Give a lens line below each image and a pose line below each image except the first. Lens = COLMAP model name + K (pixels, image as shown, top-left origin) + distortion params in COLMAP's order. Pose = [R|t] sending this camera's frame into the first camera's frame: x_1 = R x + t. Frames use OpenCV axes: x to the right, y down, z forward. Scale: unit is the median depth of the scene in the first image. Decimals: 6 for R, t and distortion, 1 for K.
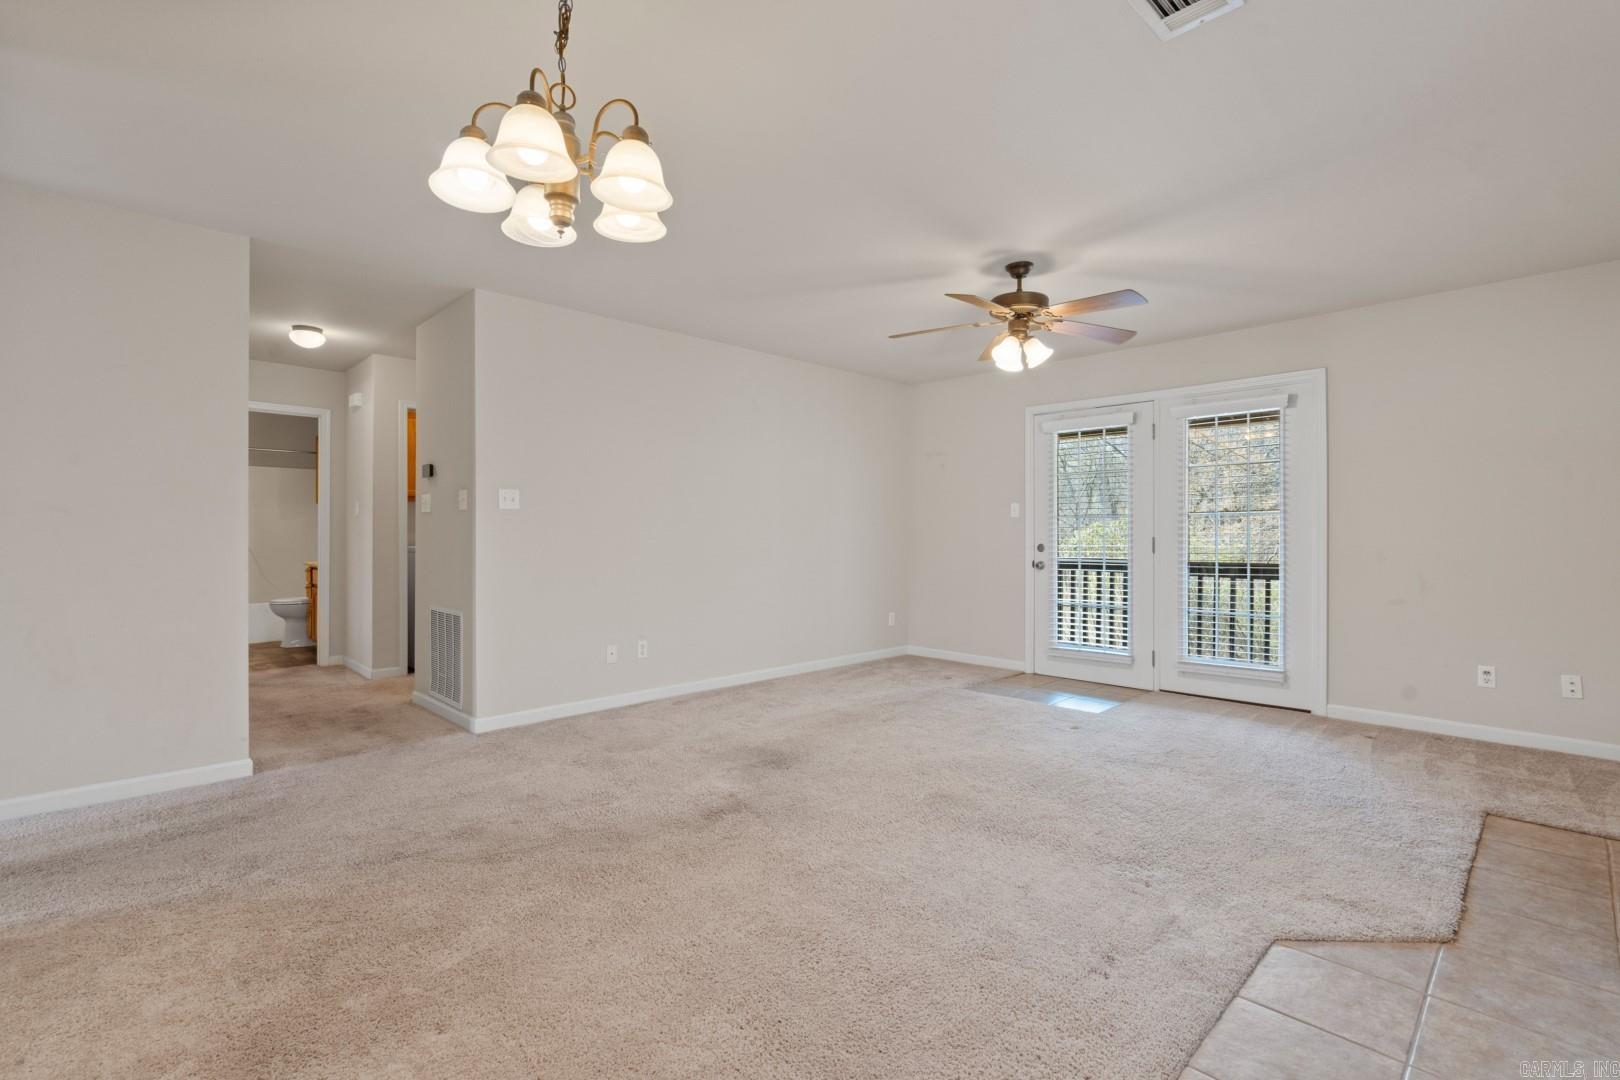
lens RADIAL K [[745.5, 0, 806.6], [0, 745.5, 522.6], [0, 0, 1]] dist [0.001746, 0.000420]
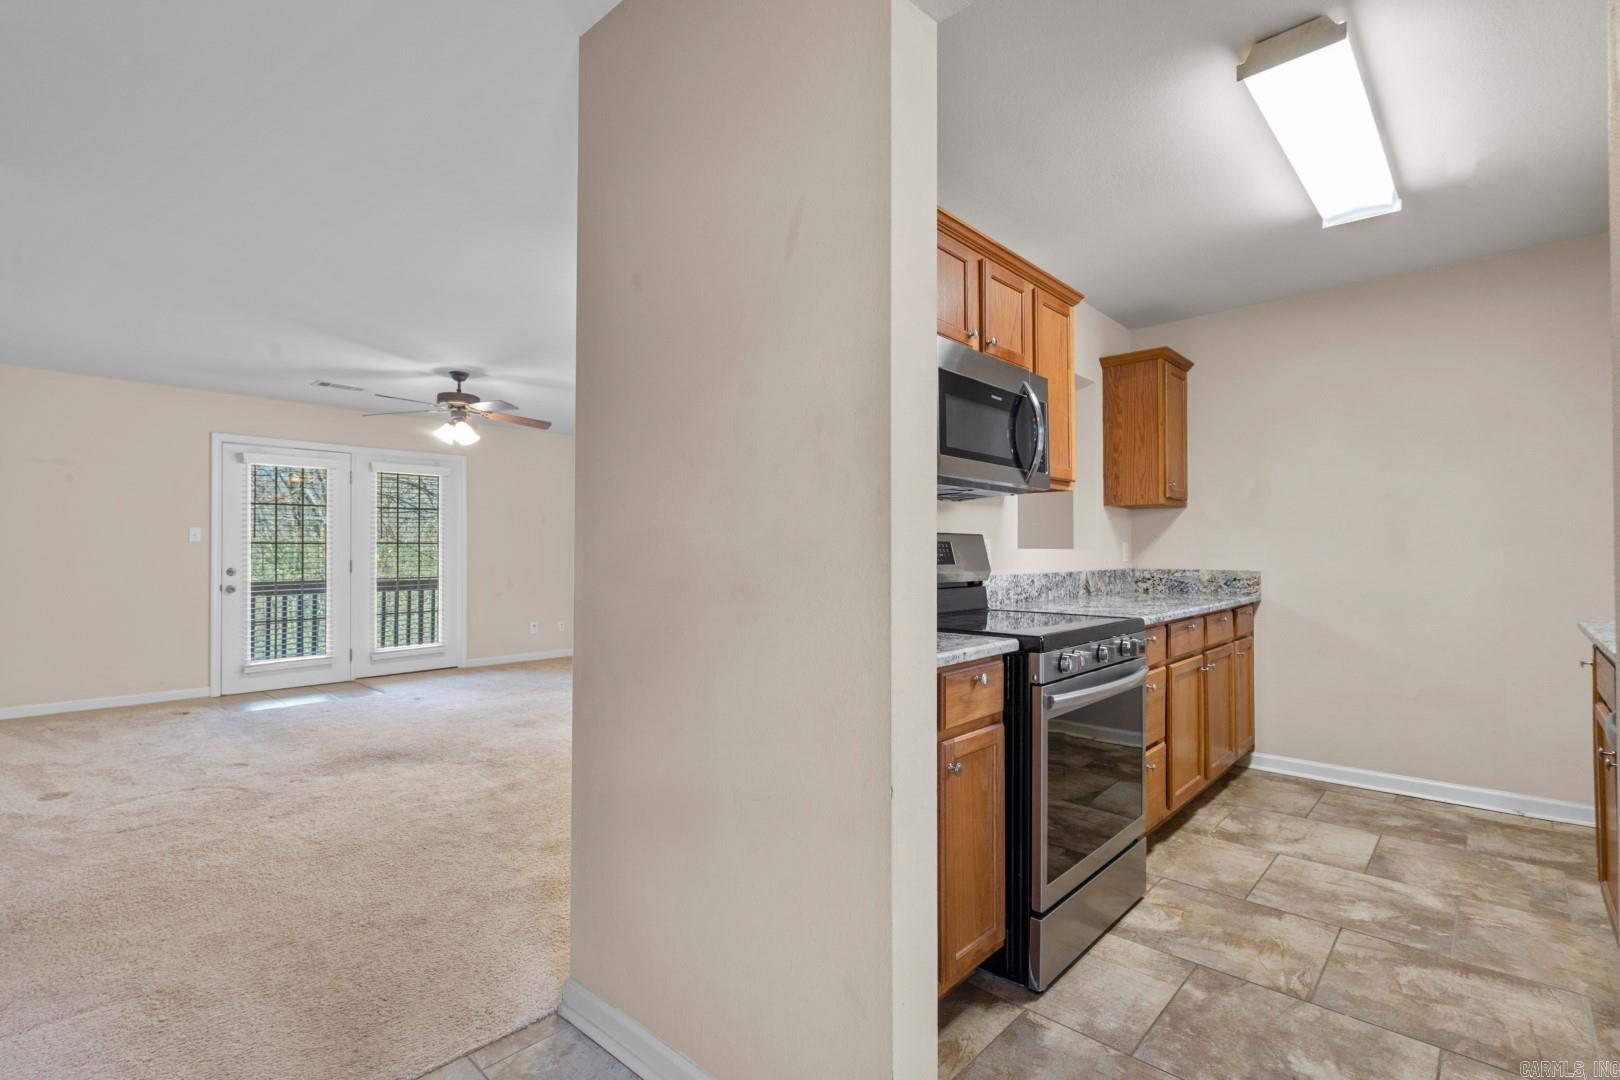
lens RADIAL K [[742.7, 0, 810.0], [0, 742.7, 540.0], [0, 0, 1]] dist [-0.001061, 0.000942]
pose [[-0.044611, 0.014880, 0.998894, -0.930435], [-0.009986, 0.999832, -0.015340, -0.003500], [-0.998955, -0.010659, -0.044455, 0.299114]]
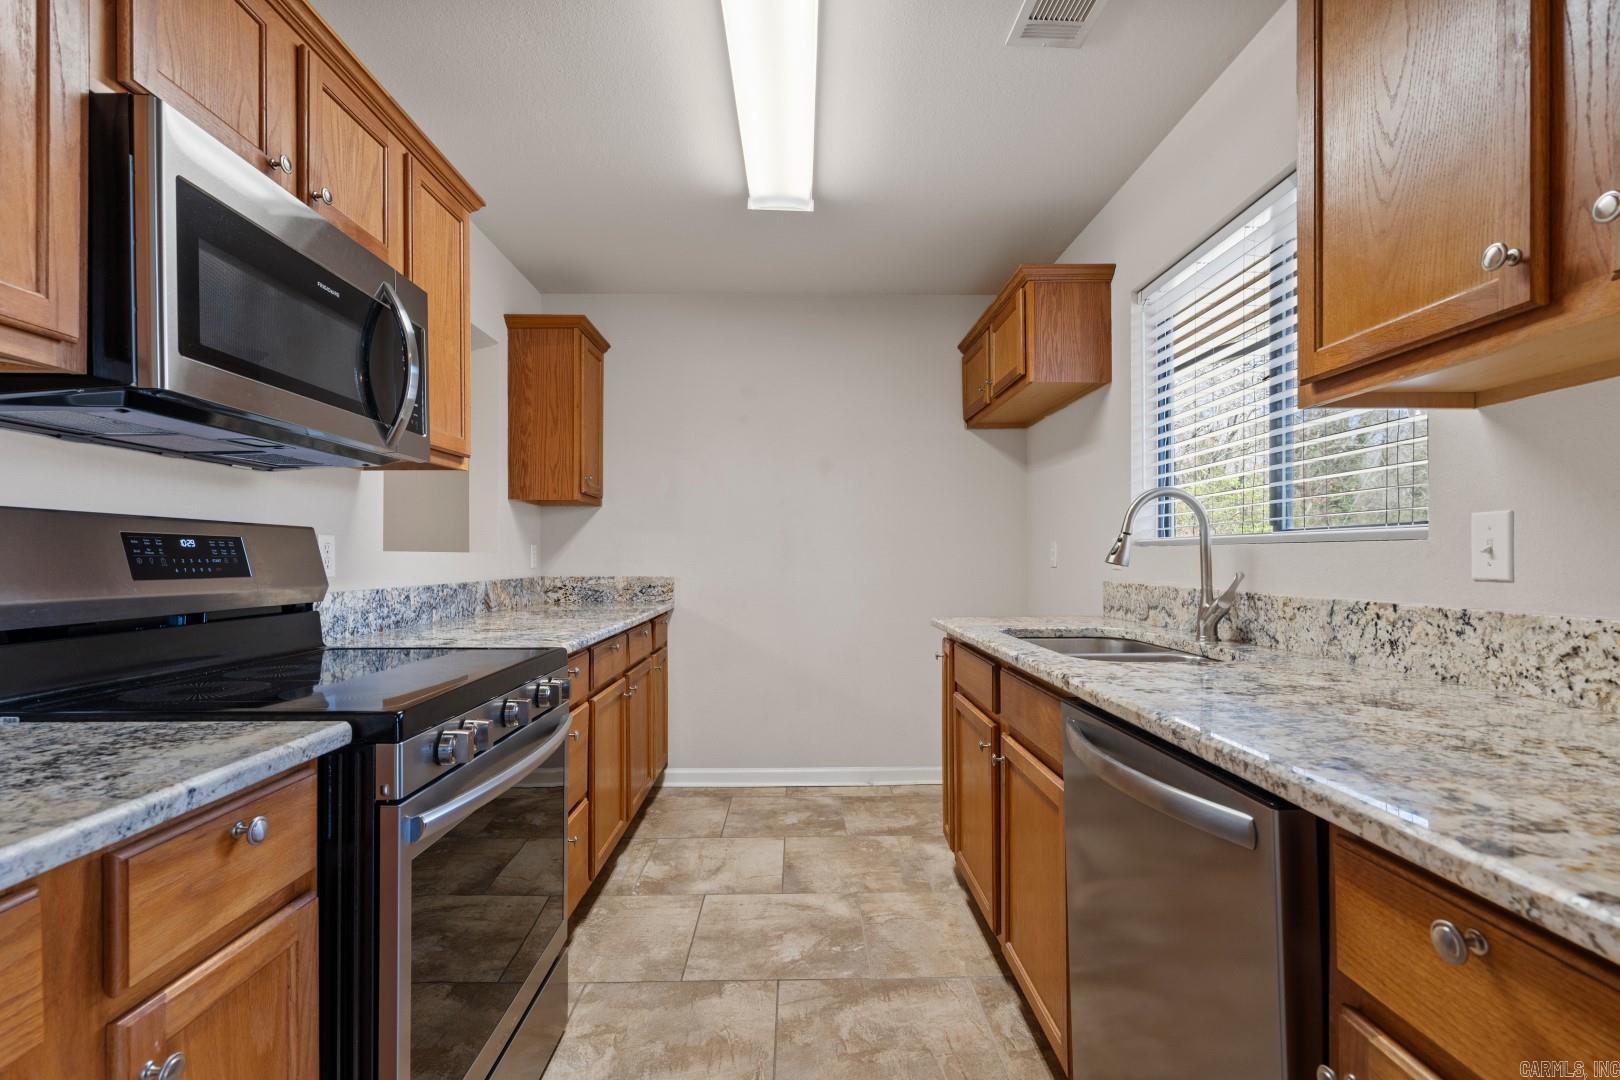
lens RADIAL K [[741.1, 0, 808.9], [0, 741.1, 560.1], [0, 0, 1]] dist [-0.001717, 0.000109]
pose [[-0.725182, -0.003364, 0.688549, -0.767641], [-0.007754, 0.999965, -0.003281, -0.002899], [-0.688514, -0.007719, -0.725182, 0.229663]]
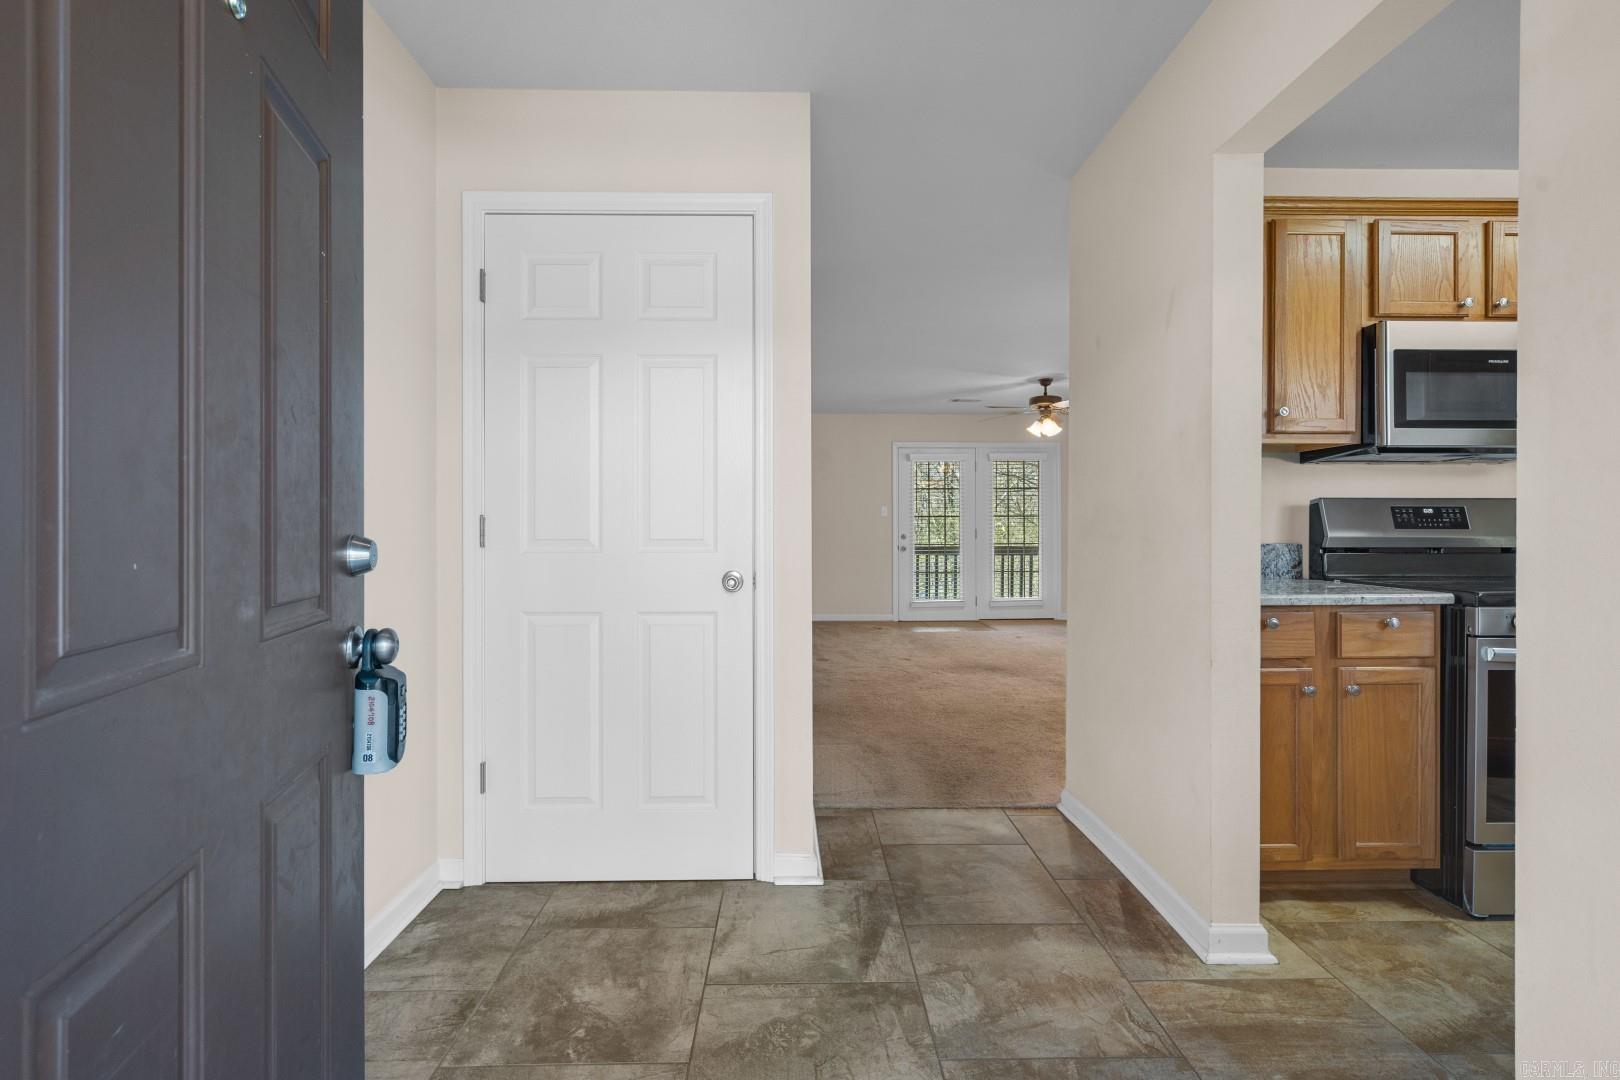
lens RADIAL K [[741.2, 0, 807.1], [0, 741.2, 526.1], [0, 0, 1]] dist [0.000730, 0.000380]
pose [[0.685766, -0.001006, 0.727821, -1.122053], [-0.006963, 0.999944, 0.007943, 0.001726], [-0.727789, -0.010515, 0.685721, 0.143241]]
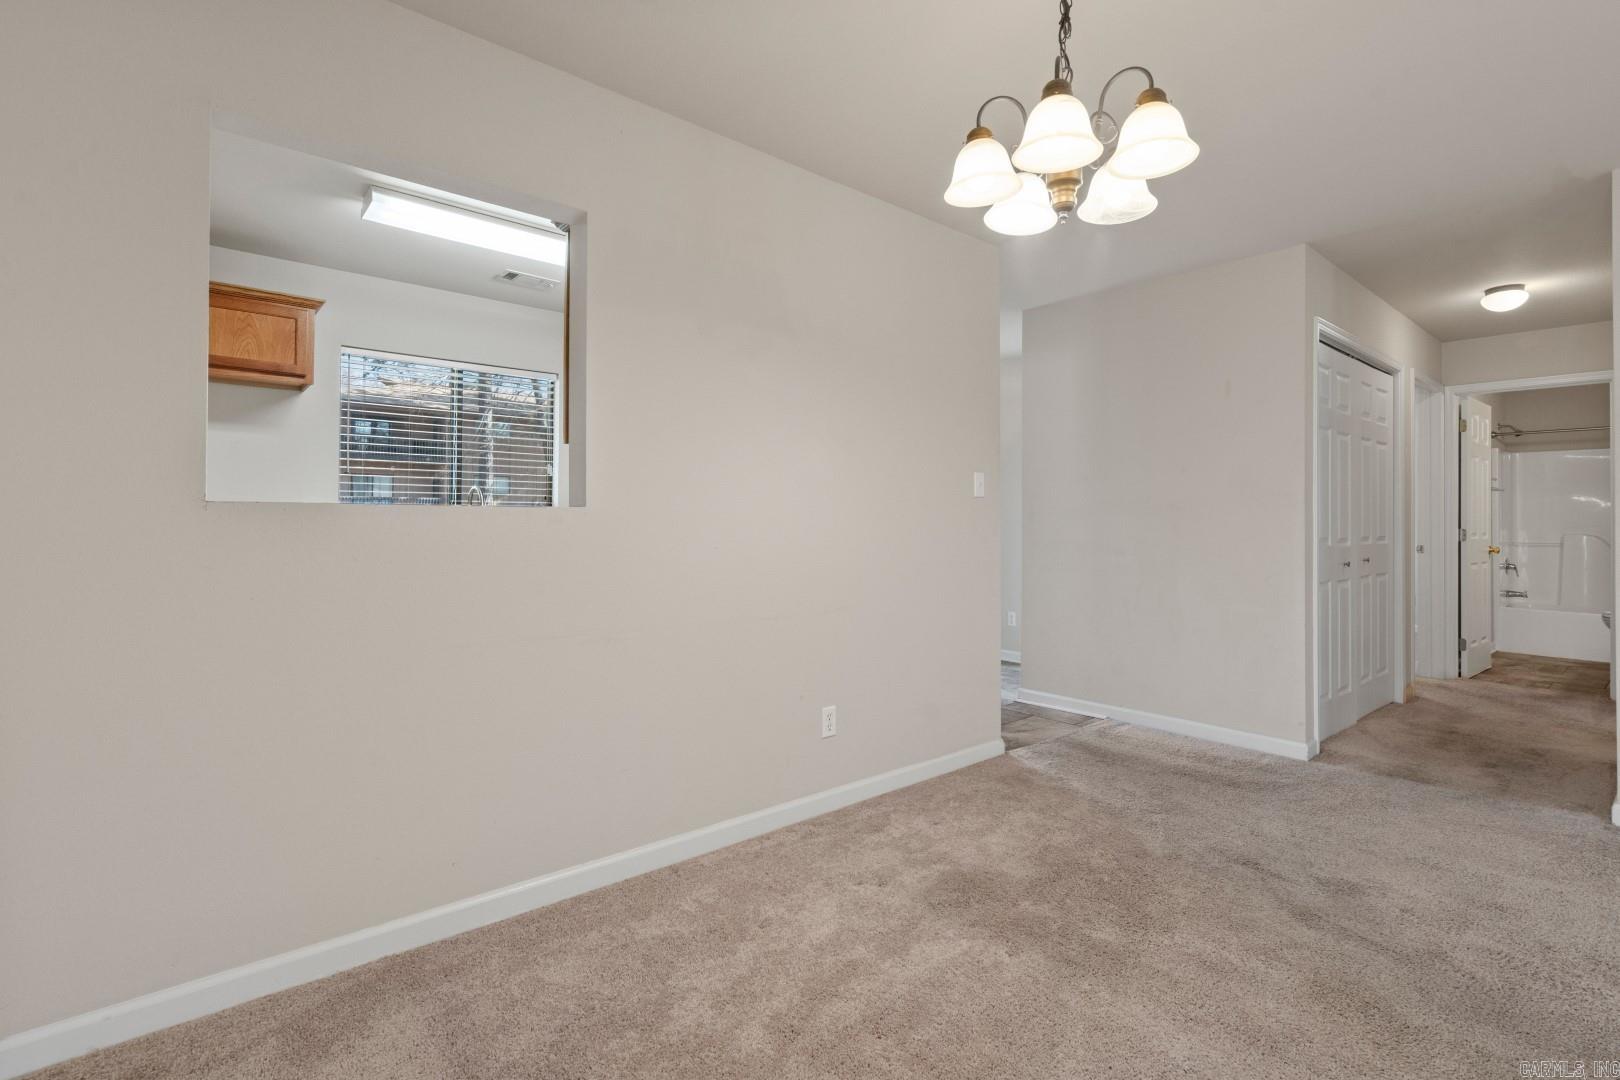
lens RADIAL K [[761.7, 0, 811.7], [0, 761.7, 517.5], [0, 0, 1]] dist [-0.008377, -0.000209]
pose [[-0.066451, -0.007283, -0.997763, 0.247453], [0.005238, 0.999957, -0.007648, 0.003437], [0.997776, -0.005734, -0.066410, 0.268212]]
